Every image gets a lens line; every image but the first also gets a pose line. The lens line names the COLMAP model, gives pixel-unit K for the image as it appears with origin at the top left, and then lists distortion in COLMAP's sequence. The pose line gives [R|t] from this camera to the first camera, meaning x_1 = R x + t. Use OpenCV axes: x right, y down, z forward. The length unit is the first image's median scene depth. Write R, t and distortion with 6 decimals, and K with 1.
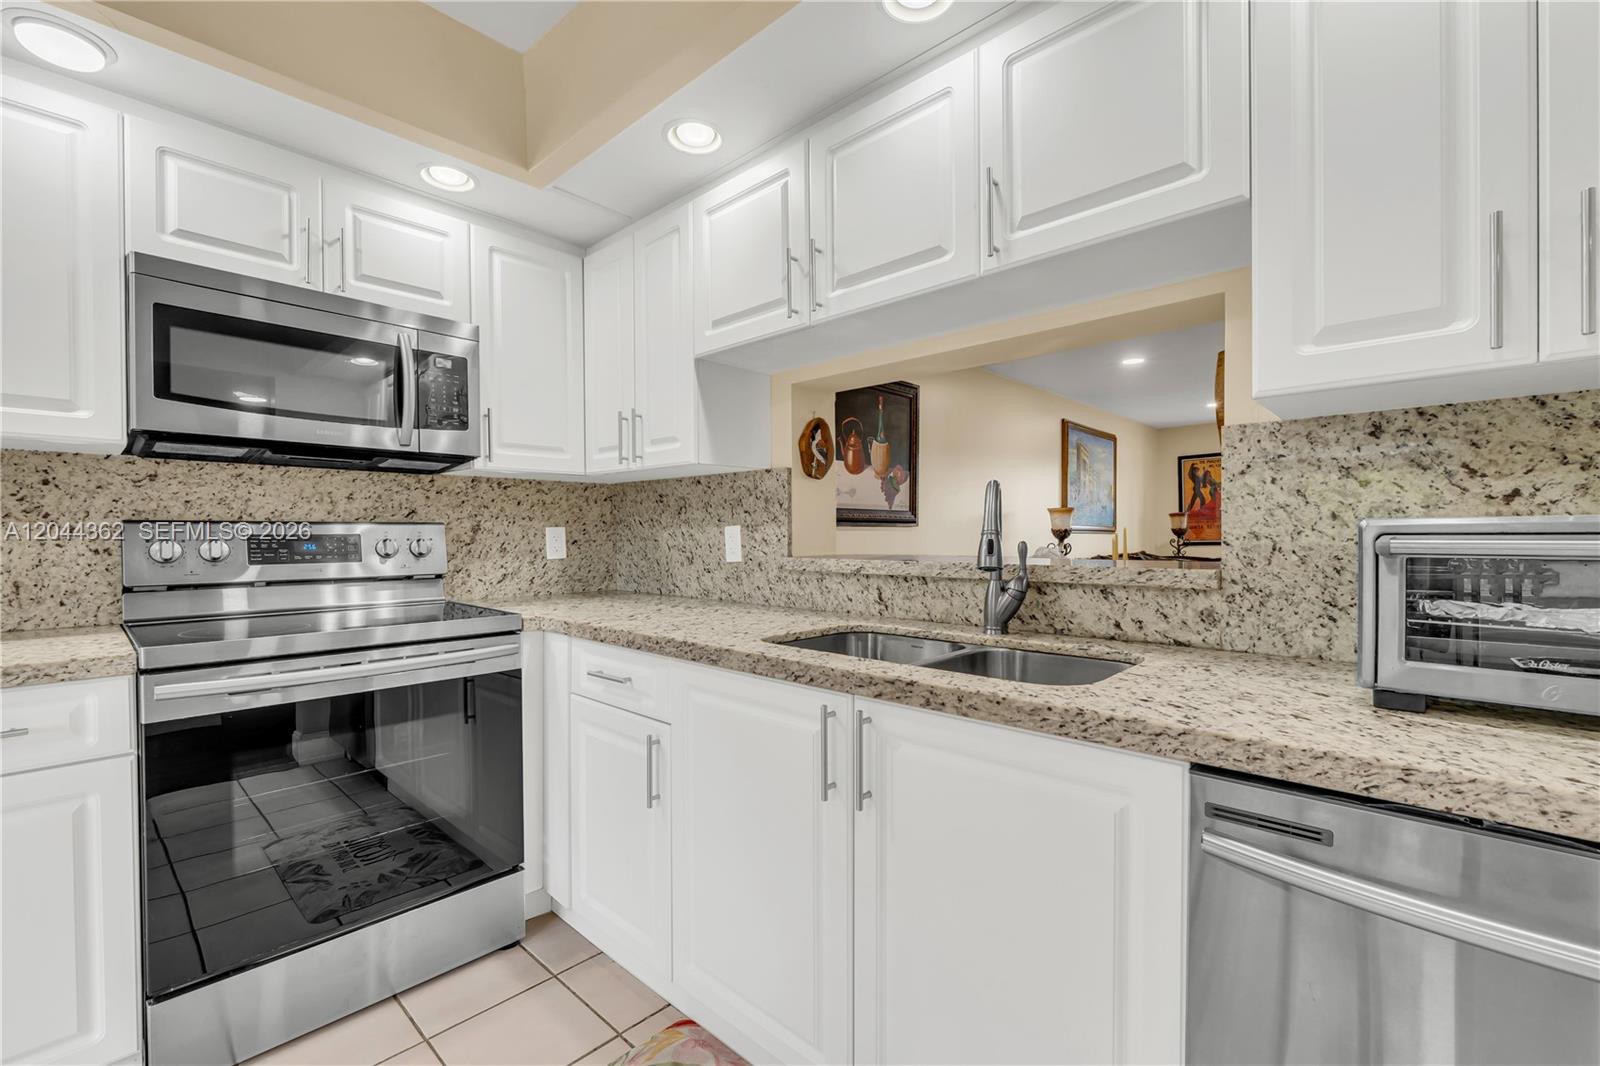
lens RADIAL K [[687.4, 0, 797.3], [0, 687.4, 553.7], [0, 0, 1]] dist [-0.000021, 0.000150]
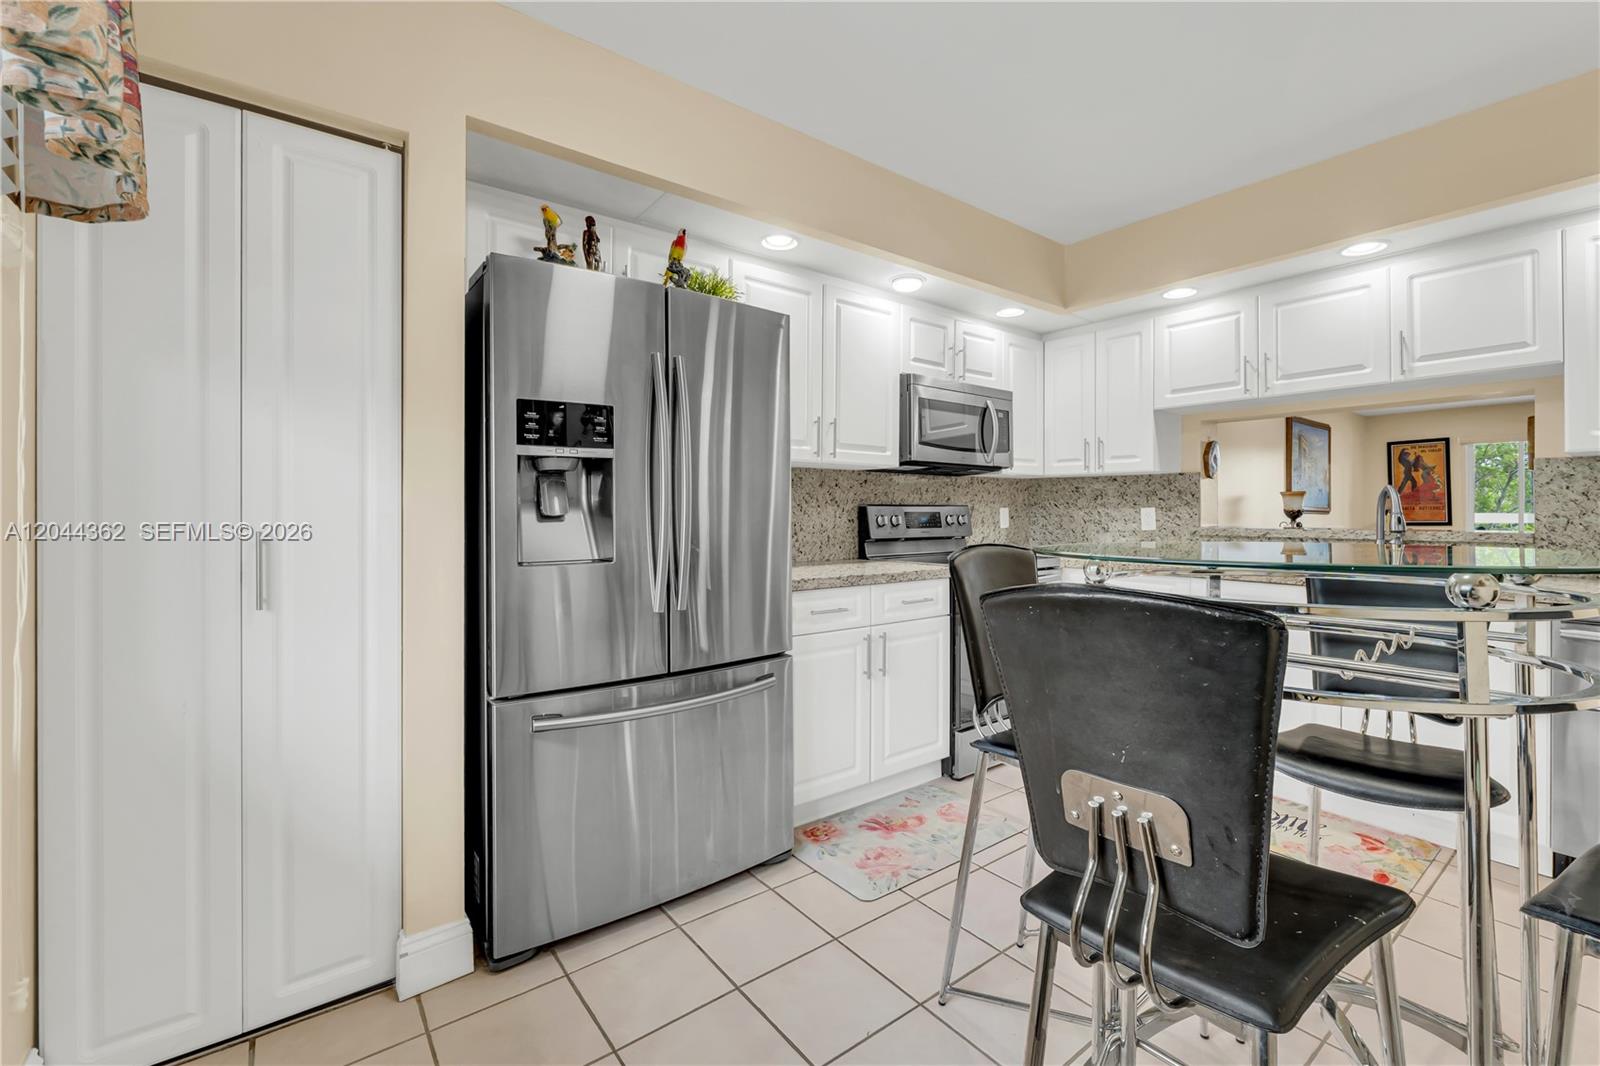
lens RADIAL K [[683.0, 0, 797.0], [0, 683.0, 519.3], [0, 0, 1]] dist [-0.011213, 0.000555]
pose [[0.985885, 0.006827, -0.167288, -0.662155], [-0.009870, 0.999801, -0.017365, 0.022758], [0.167136, 0.018771, 0.985755, -0.723315]]
